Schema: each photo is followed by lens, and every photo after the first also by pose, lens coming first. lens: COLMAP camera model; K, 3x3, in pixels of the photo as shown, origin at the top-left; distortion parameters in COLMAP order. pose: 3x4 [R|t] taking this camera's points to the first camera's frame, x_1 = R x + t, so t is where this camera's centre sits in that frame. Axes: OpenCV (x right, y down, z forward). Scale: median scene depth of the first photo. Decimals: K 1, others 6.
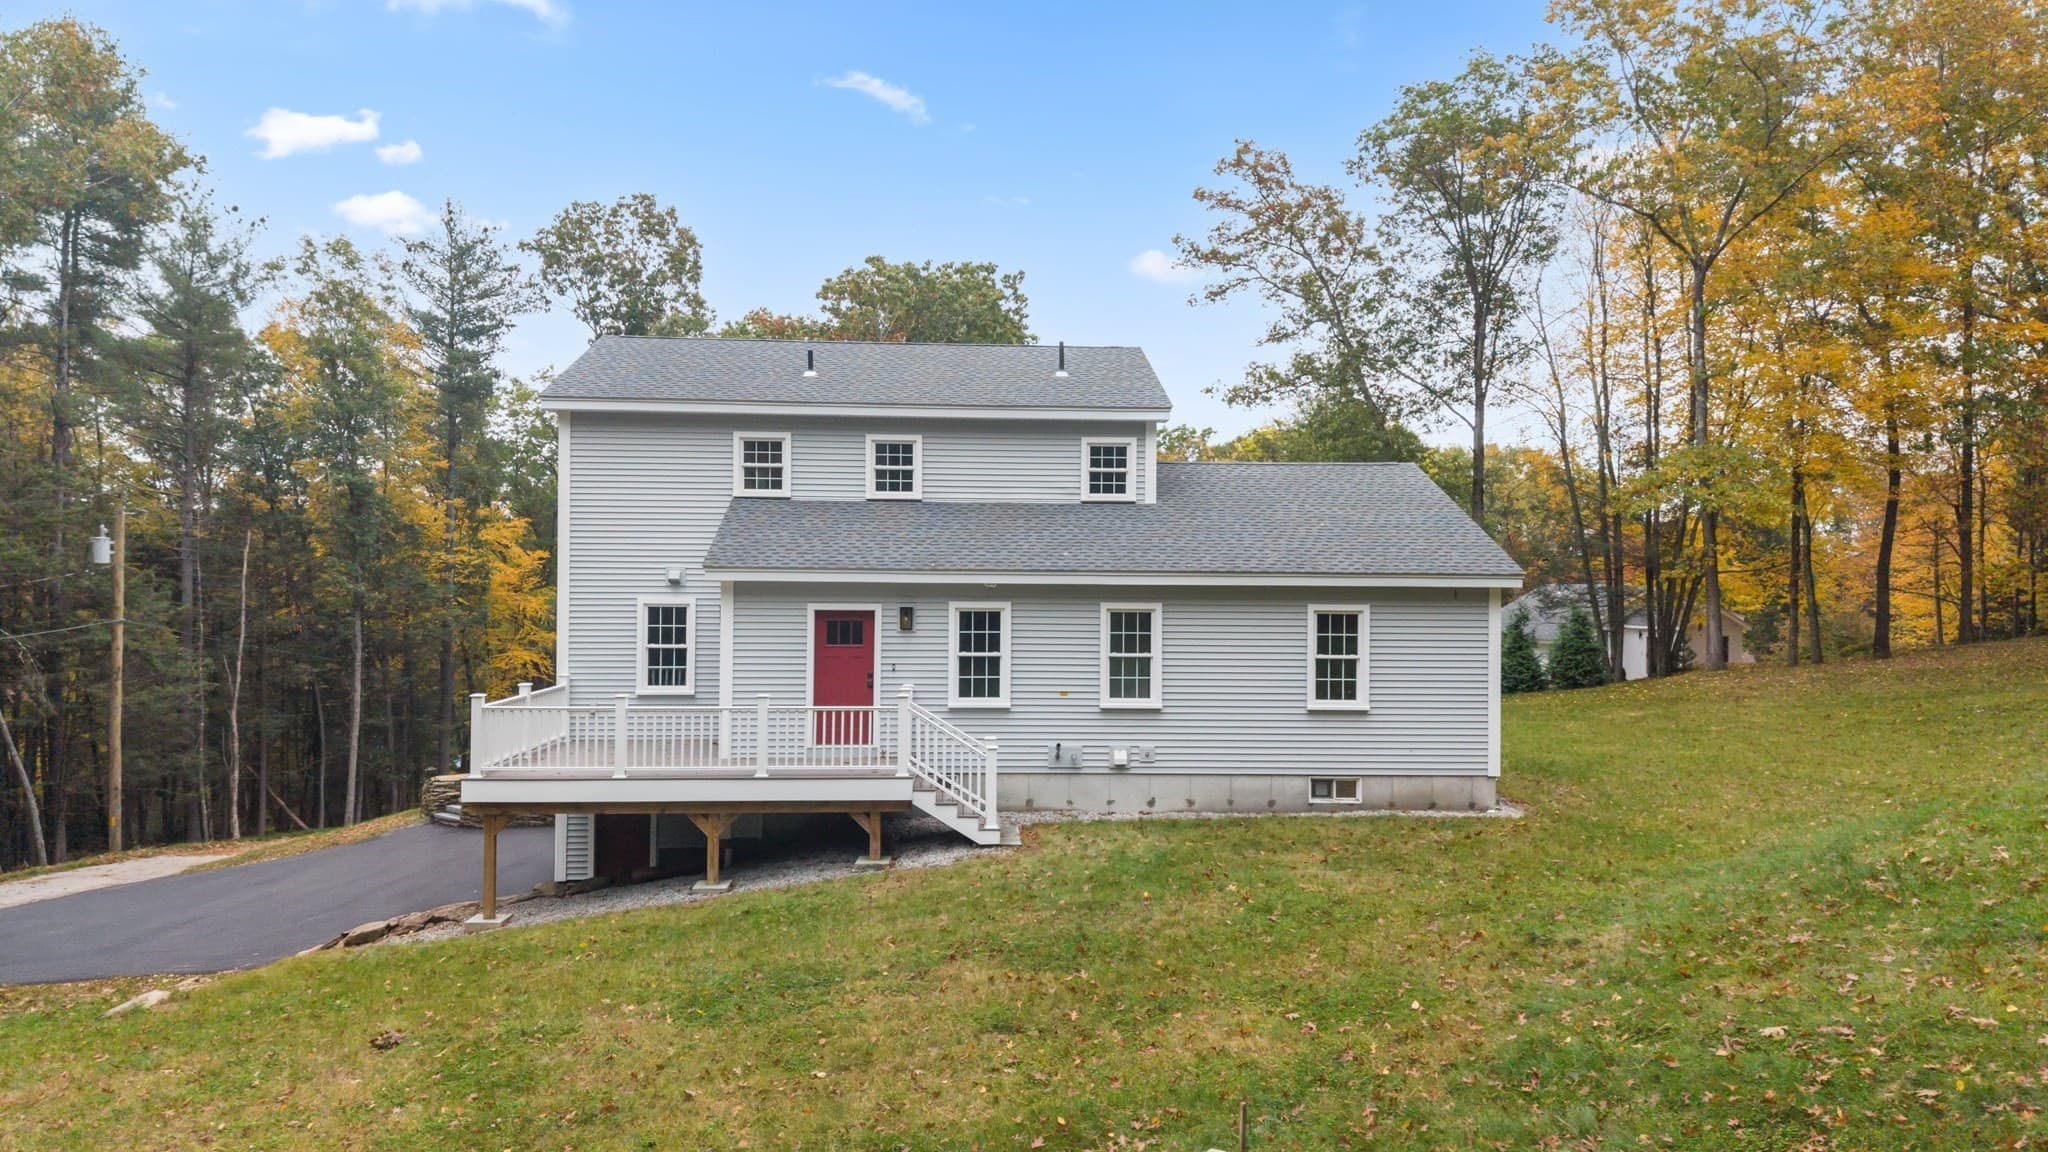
lens RADIAL K [[1396.8, 0, 1005.4], [0, 1396.8, 575.4], [0, 0, 1]] dist [0.033860, -0.025328]
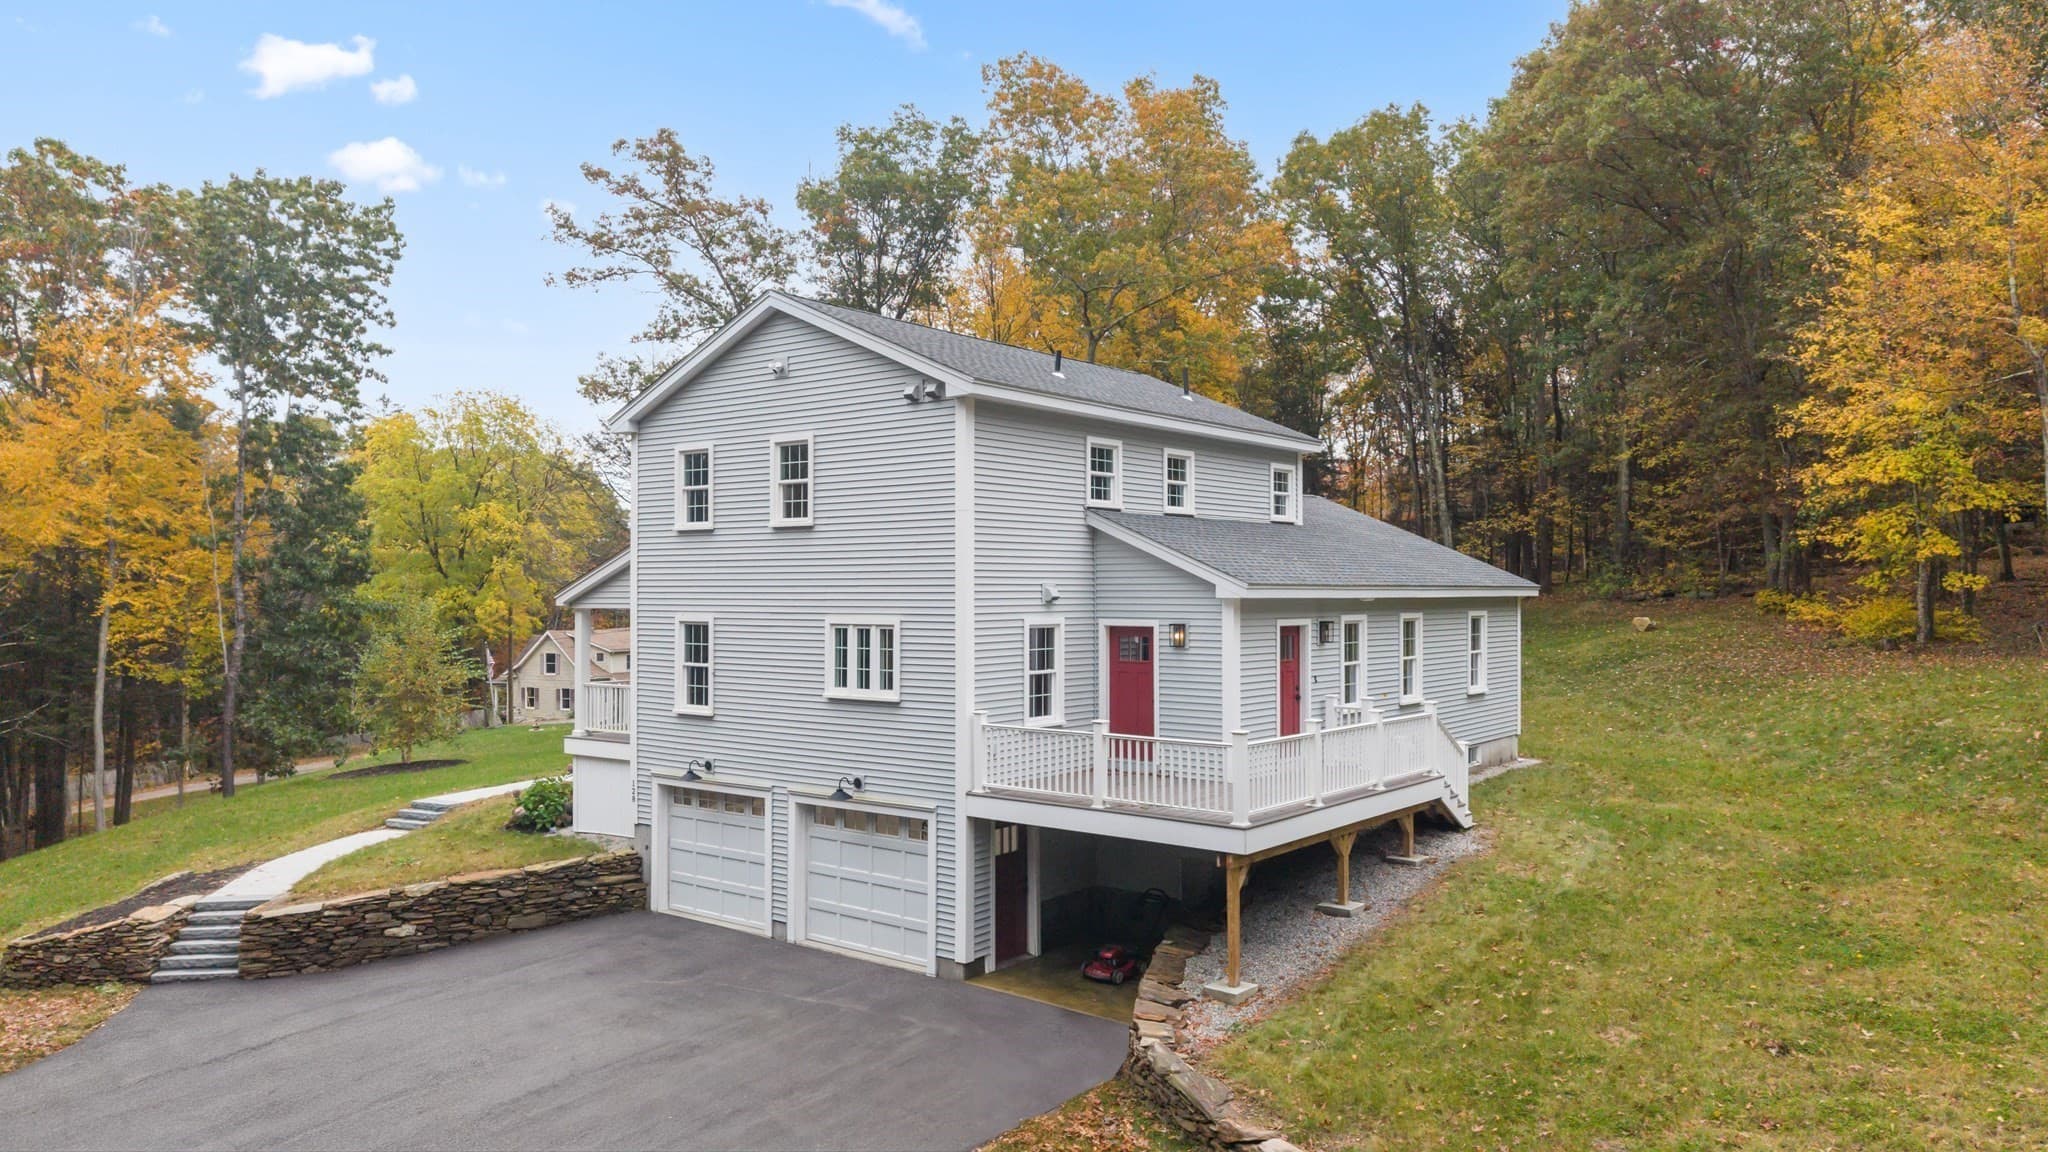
lens RADIAL K [[1396.8, 0, 1015.1], [0, 1396.8, 537.6], [0, 0, 1]] dist [0.033860, -0.025328]
pose [[0.663332, 0.020014, 0.748058, -0.992587], [-0.000849, 0.999662, -0.025992, -0.012248], [-0.748325, 0.016606, 0.663124, 0.465882]]
